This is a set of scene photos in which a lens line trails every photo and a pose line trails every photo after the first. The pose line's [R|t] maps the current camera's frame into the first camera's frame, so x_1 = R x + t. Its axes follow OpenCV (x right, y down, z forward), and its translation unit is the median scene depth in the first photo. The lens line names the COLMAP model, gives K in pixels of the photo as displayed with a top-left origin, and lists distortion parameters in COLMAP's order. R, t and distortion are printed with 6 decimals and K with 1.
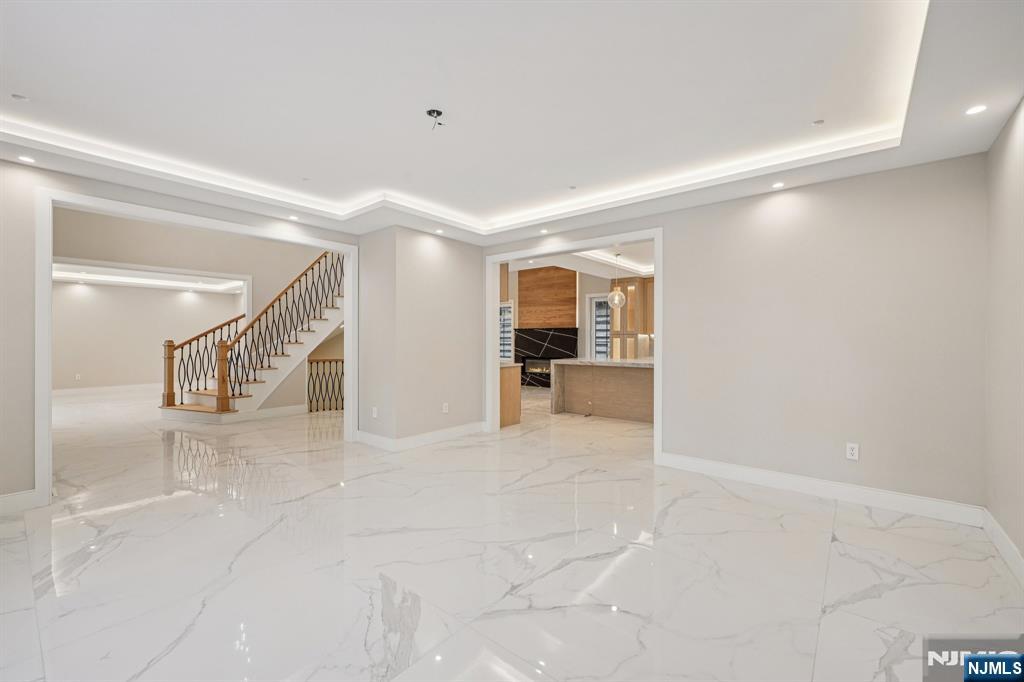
lens RADIAL K [[422.5, 0, 511.5], [0, 422.5, 337.1], [0, 0, 1]] dist [0.000410, -0.000050]
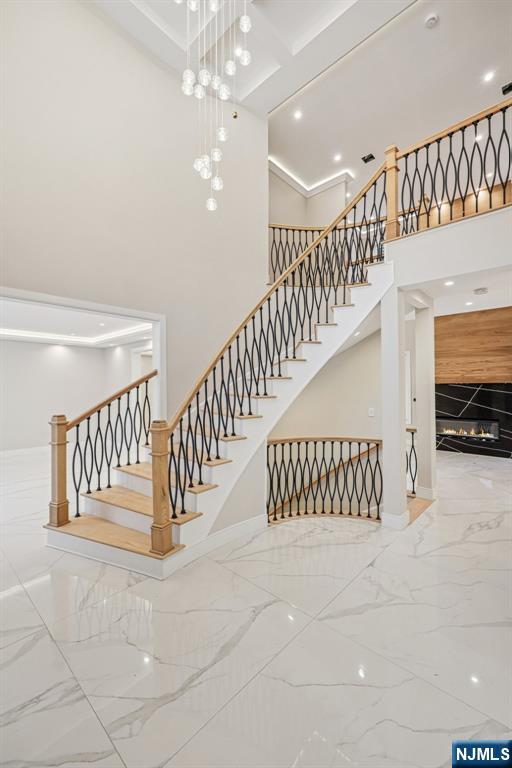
lens RADIAL K [[316.9, 0, 256.0], [0, 316.9, 384.0], [0, 0, 1]] dist [0.000410, -0.000050]
pose [[0.998689, -0.006485, -0.050768, -0.463628], [0.006437, 0.999979, -0.001110, -0.032168], [0.050774, 0.000781, 0.998710, 0.514540]]
